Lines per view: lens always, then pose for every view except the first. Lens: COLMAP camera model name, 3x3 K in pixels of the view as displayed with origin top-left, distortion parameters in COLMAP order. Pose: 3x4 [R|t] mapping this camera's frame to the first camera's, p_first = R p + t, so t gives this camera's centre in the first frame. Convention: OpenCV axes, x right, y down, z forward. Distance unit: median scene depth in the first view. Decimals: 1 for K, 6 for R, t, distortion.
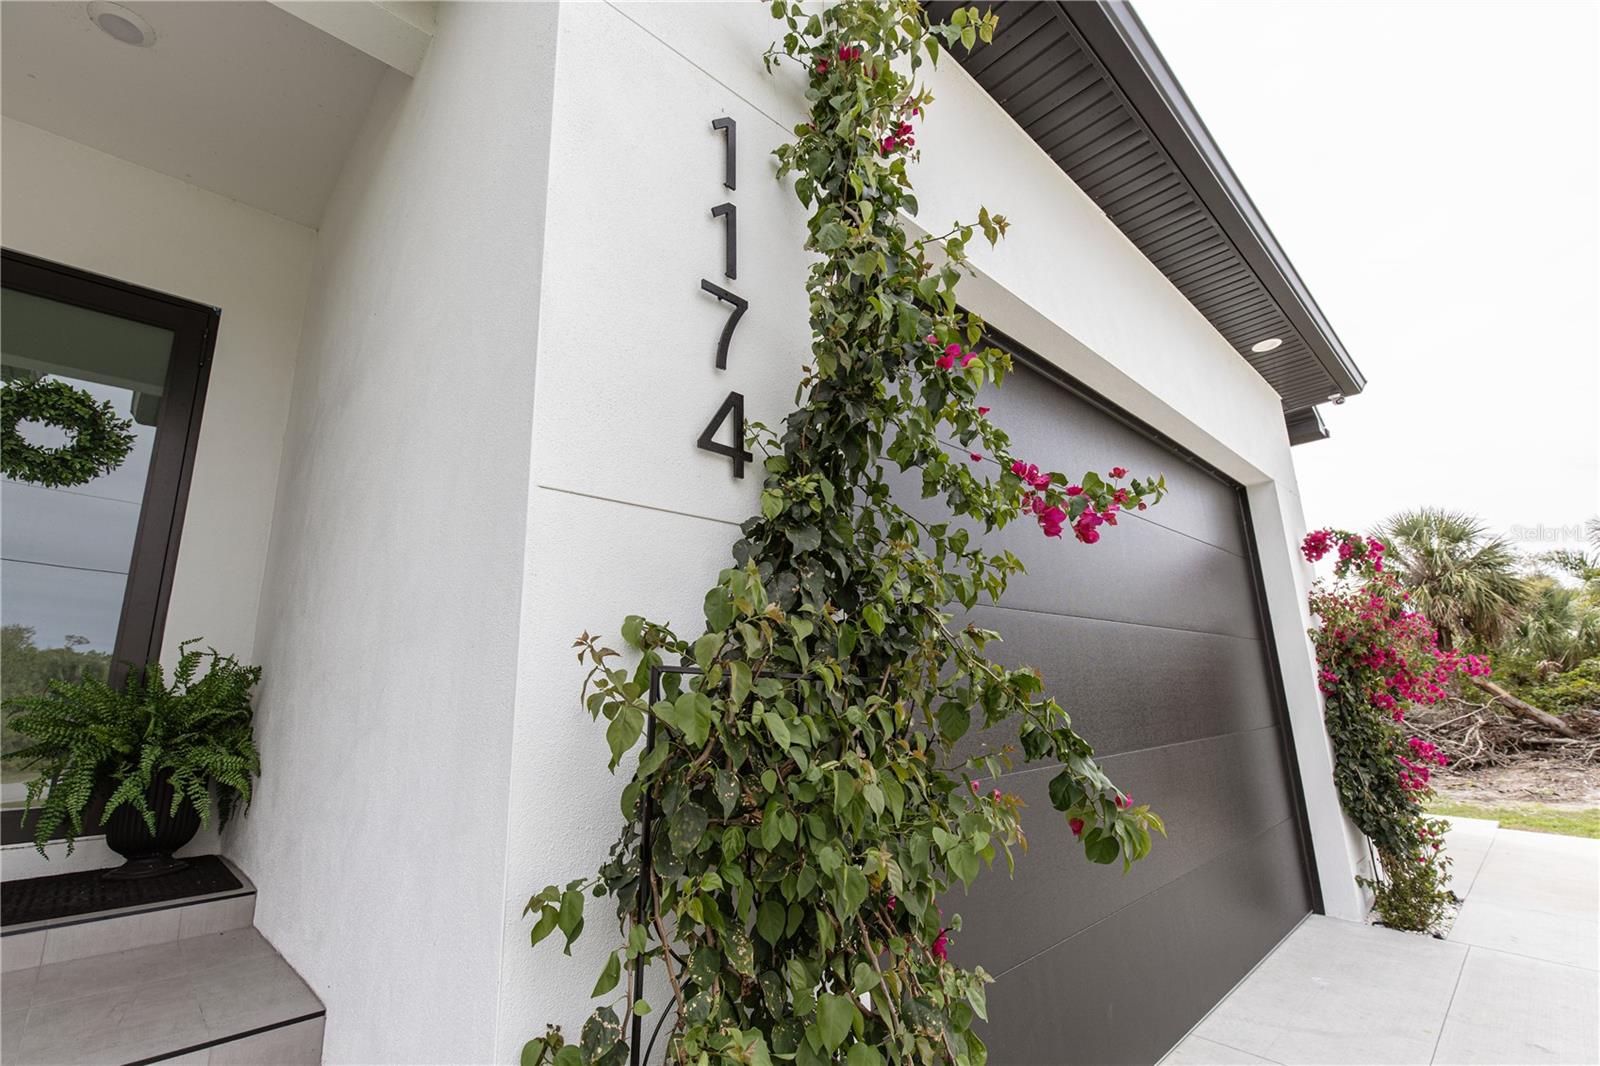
lens RADIAL K [[710.6, 0, 805.0], [0, 710.6, 535.2], [0, 0, 1]] dist [0.000852, -0.000097]
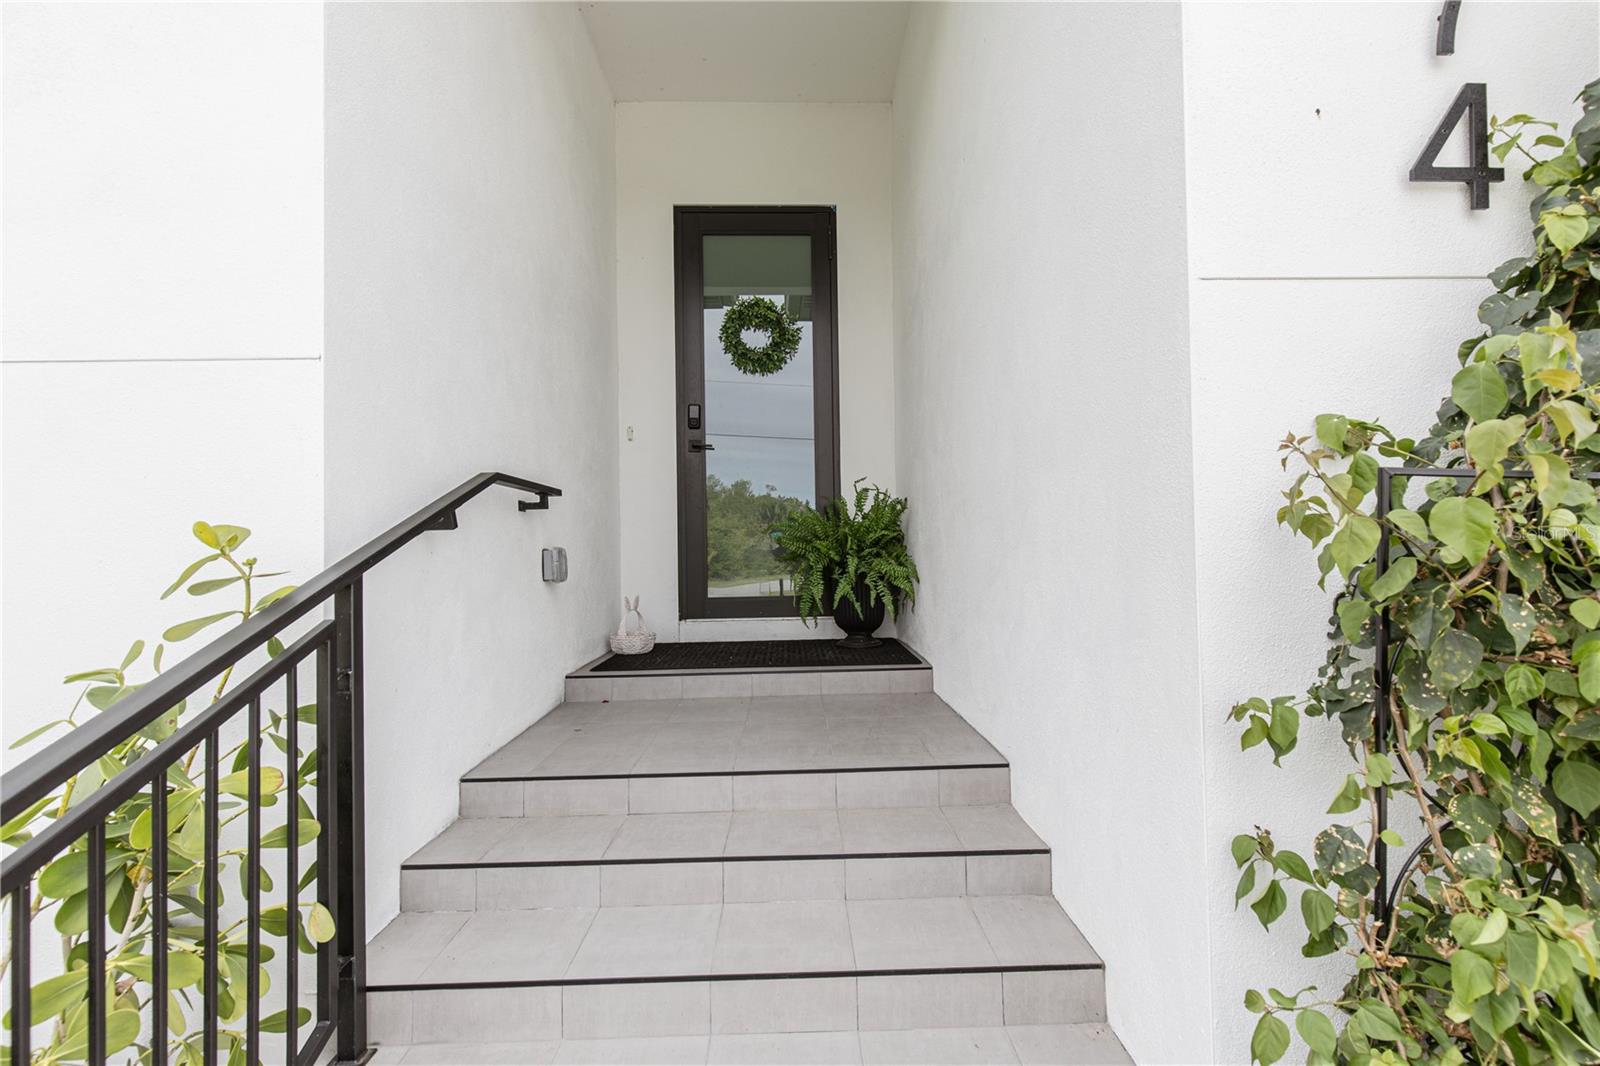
lens RADIAL K [[710.6, 0, 805.0], [0, 710.6, 535.2], [0, 0, 1]] dist [0.000852, -0.000097]
pose [[0.737146, 0.005563, -0.675710, -0.114000], [0.152302, 0.972868, 0.174159, 0.010914], [0.658346, -0.231293, 0.716299, -0.035847]]
